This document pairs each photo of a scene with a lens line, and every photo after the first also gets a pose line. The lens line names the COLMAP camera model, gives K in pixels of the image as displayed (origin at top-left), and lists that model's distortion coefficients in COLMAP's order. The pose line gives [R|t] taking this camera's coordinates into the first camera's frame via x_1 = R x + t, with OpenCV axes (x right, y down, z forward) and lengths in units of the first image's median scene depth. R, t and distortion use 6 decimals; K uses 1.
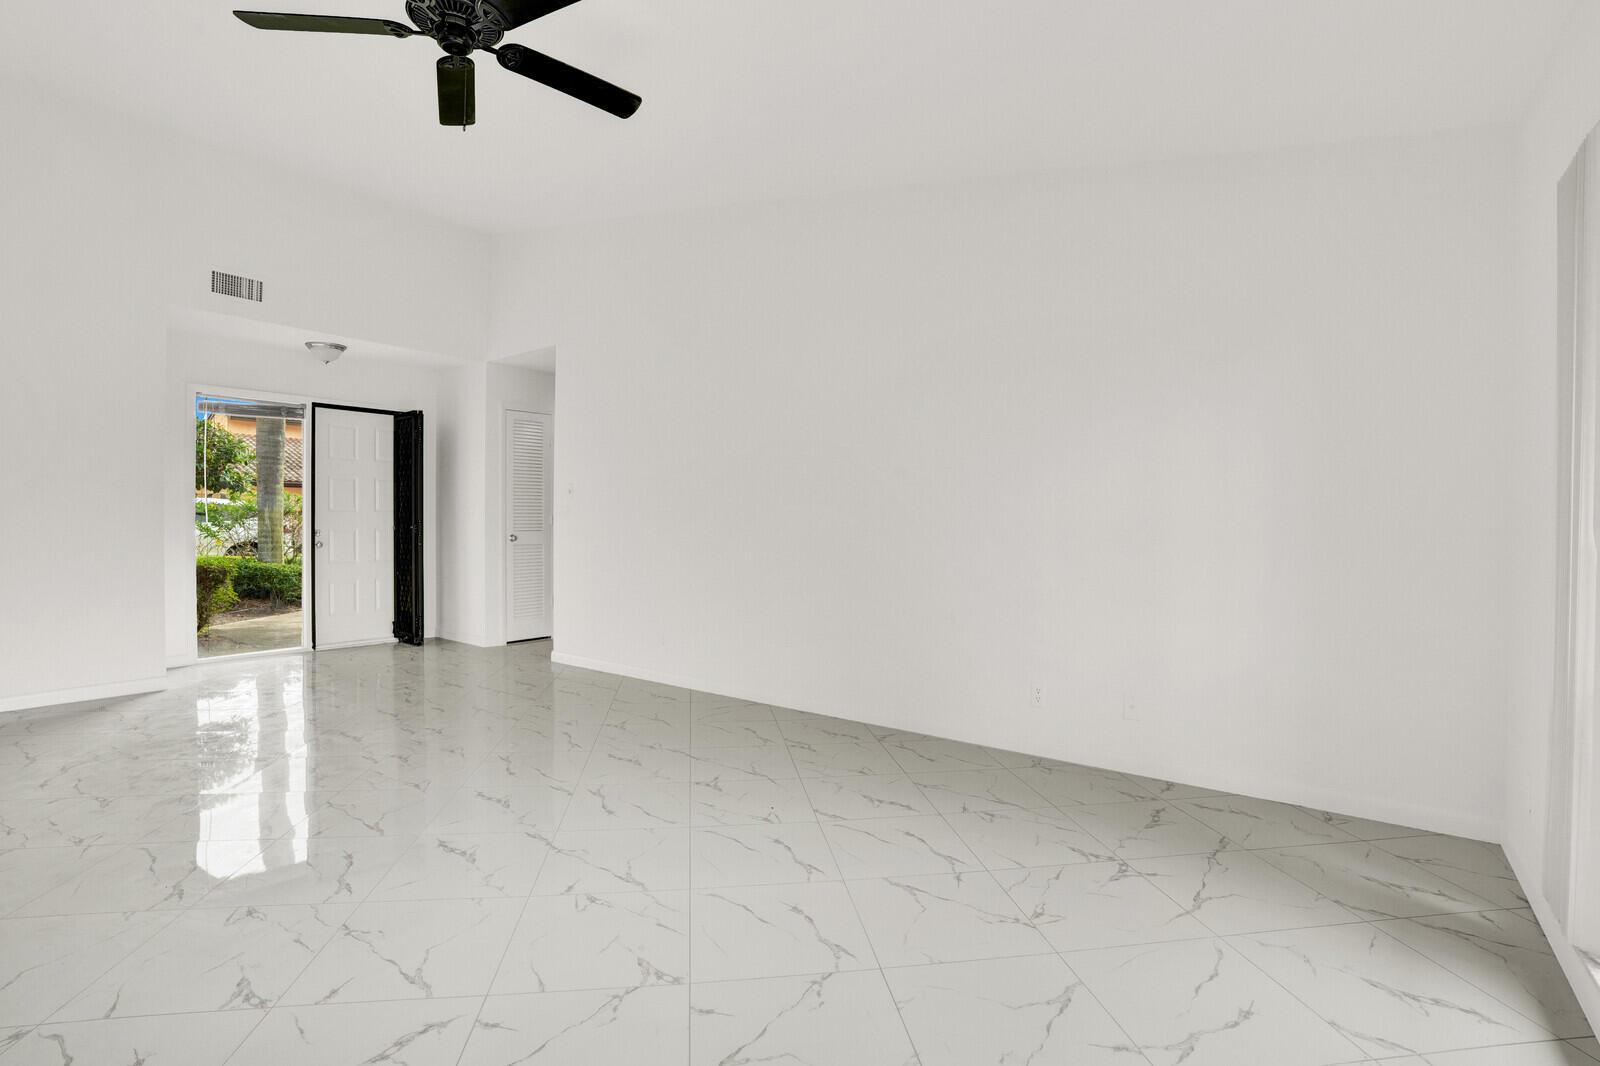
lens RADIAL K [[751.7, 0, 790.4], [0, 751.7, 530.6], [0, 0, 1]] dist [-0.051045, 0.016446]
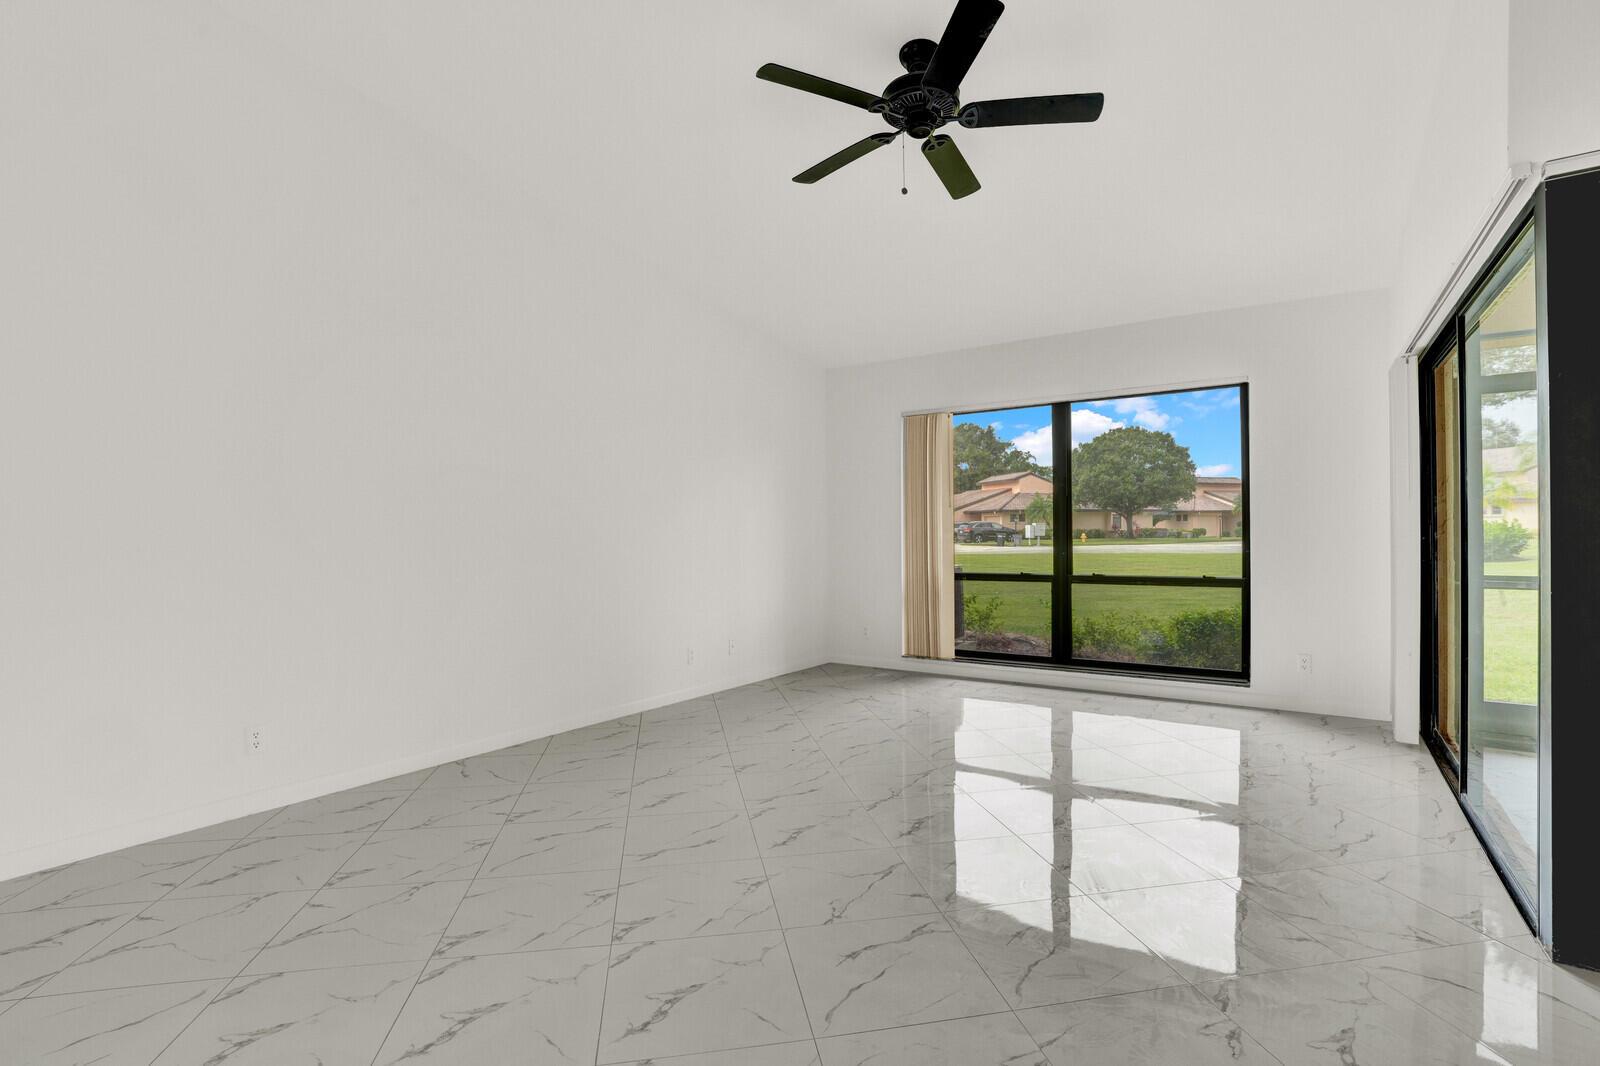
lens RADIAL K [[751.7, 0, 790.4], [0, 751.7, 530.6], [0, 0, 1]] dist [-0.051045, 0.016446]
pose [[-0.042760, 0.000025, 0.999085, -0.971870], [0.025812, 0.999666, 0.001079, -0.011730], [-0.998752, 0.025835, -0.042746, 0.760434]]
